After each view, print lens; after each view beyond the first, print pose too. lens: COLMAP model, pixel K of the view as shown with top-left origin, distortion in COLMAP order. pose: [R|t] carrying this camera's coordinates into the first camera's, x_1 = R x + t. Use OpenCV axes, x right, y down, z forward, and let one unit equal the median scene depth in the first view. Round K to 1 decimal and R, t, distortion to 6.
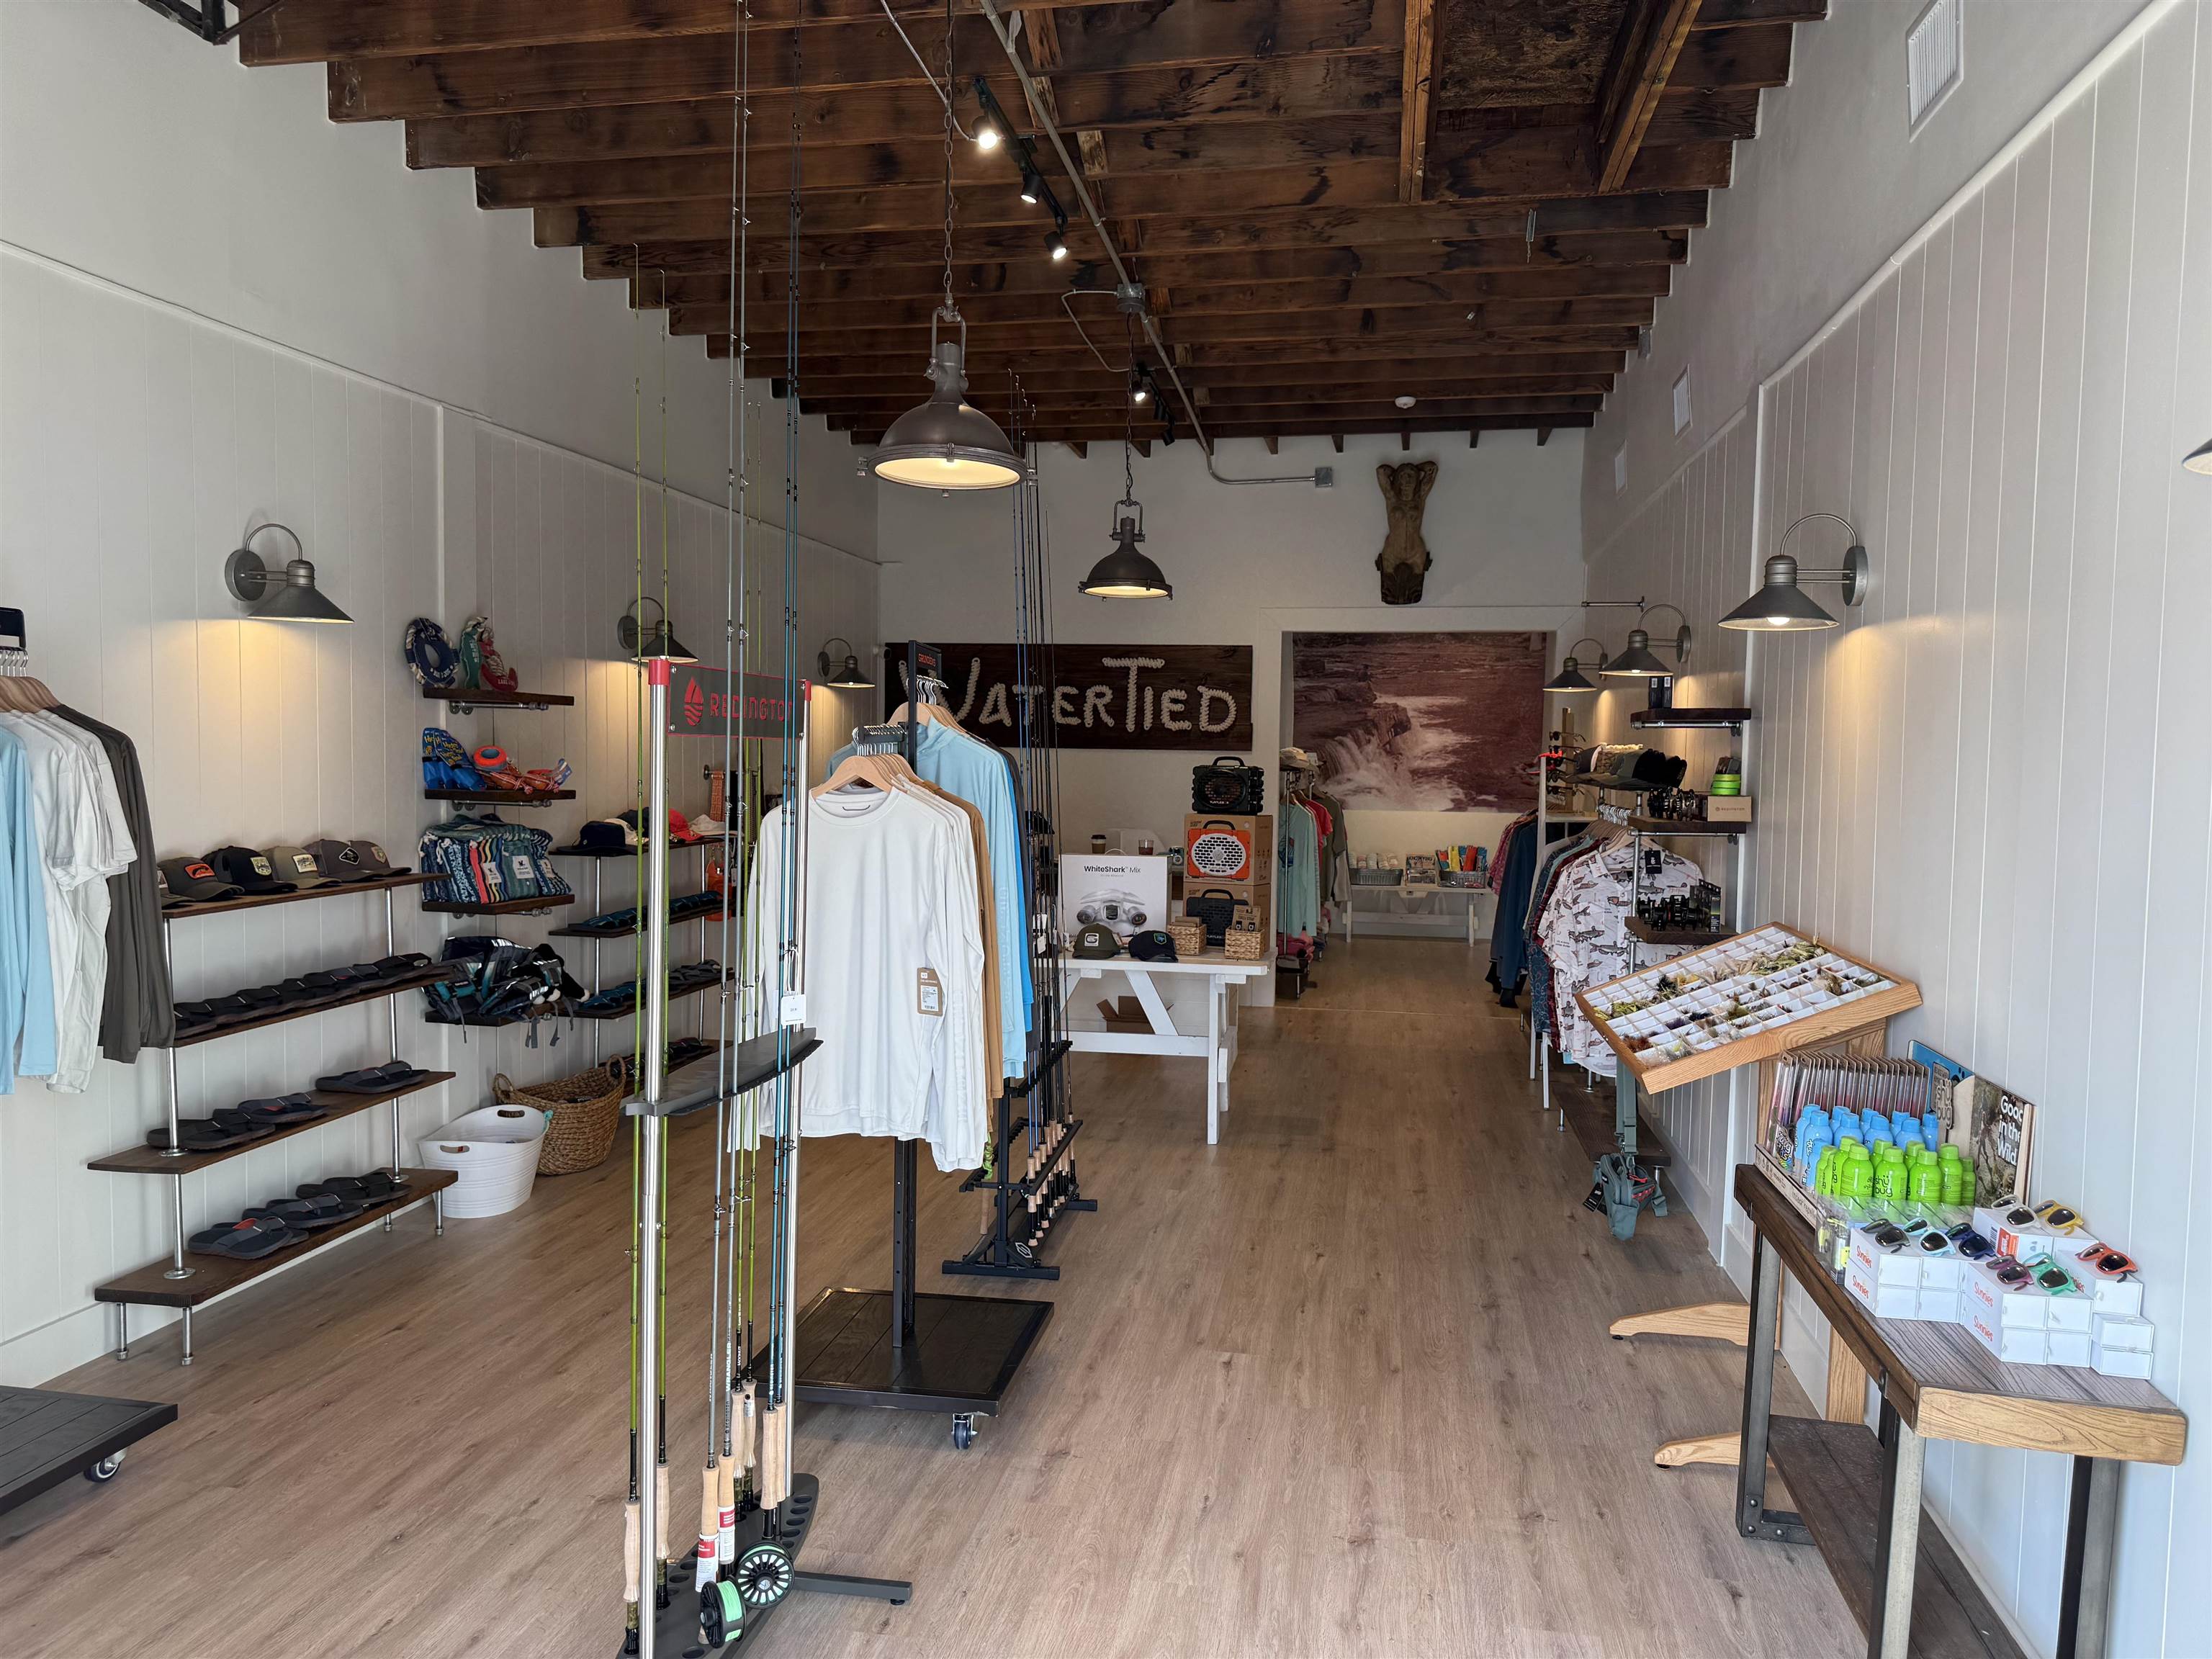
lens RADIAL K [[1560.6, 0, 1106.0], [0, 1560.6, 829.5], [0, 0, 1]] dist [0.149797, -0.254558]
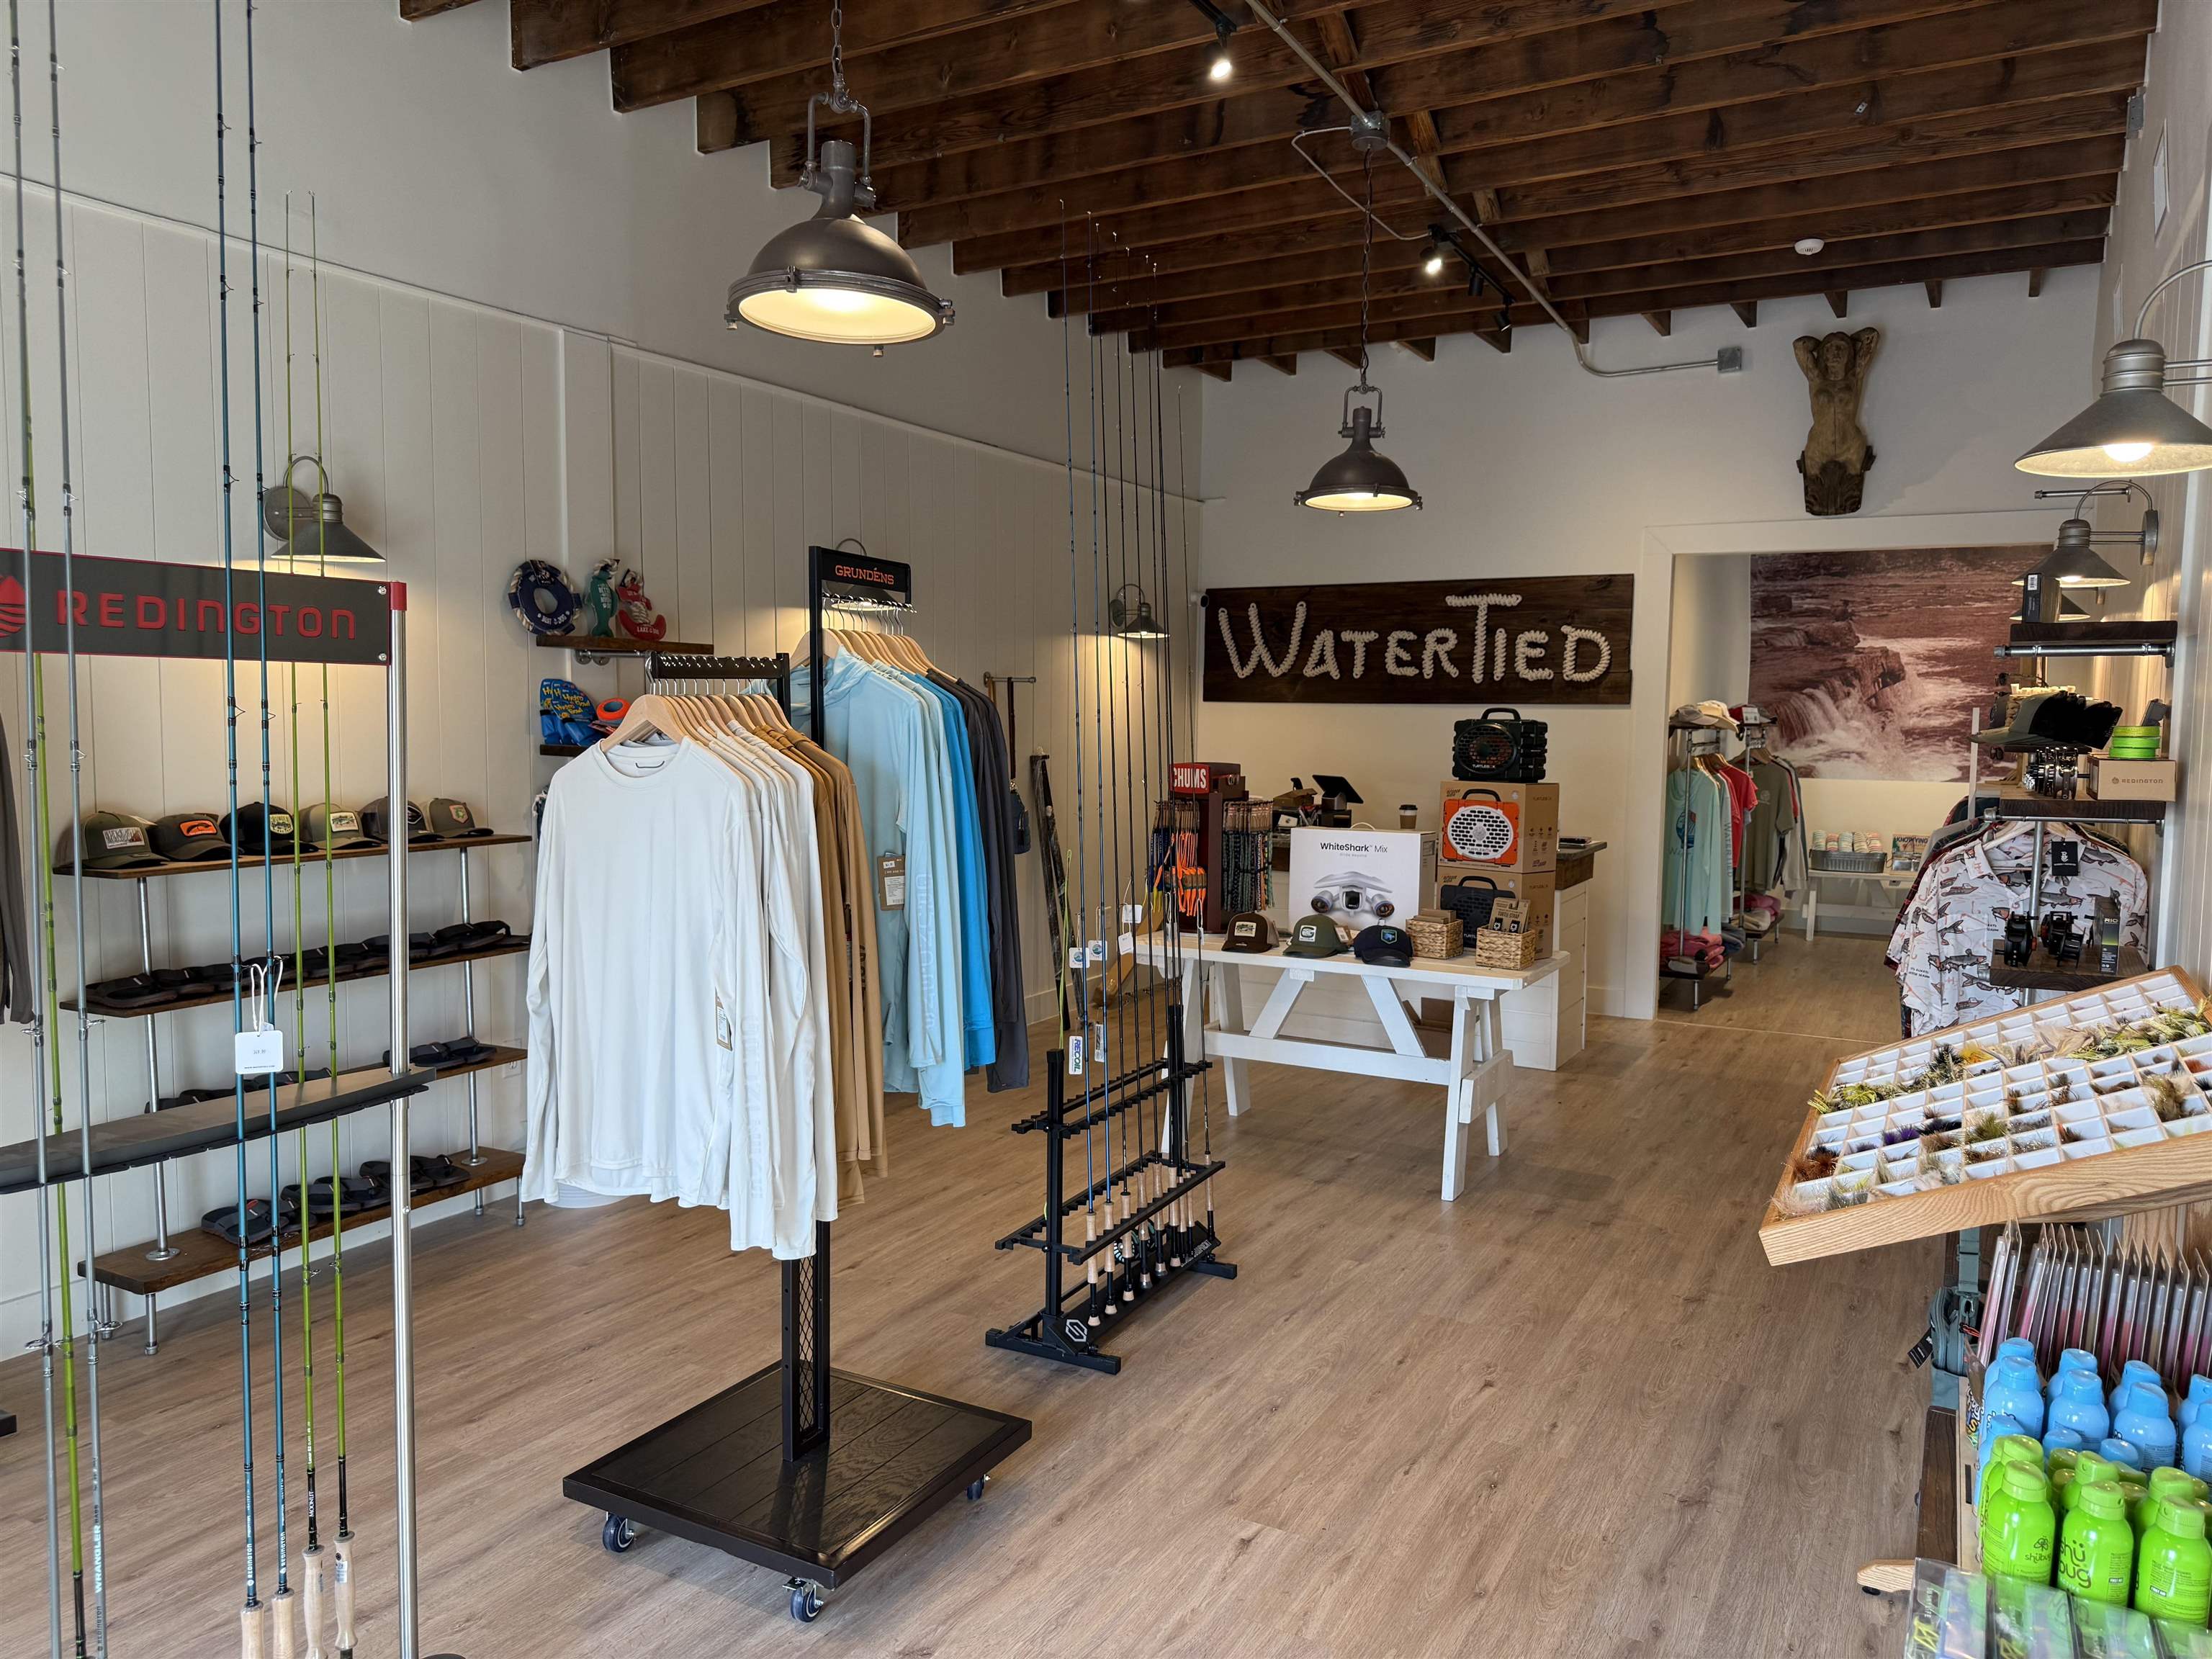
lens RADIAL K [[1560.7, 0, 1106.0], [0, 1560.7, 829.5], [0, 0, 1]] dist [0.064591, -0.085392]
pose [[0.942216, 0.021599, -0.334309, 0.159372], [-0.014073, 0.999590, 0.024919, -0.002478], [0.334711, -0.018774, 0.942134, 0.196840]]
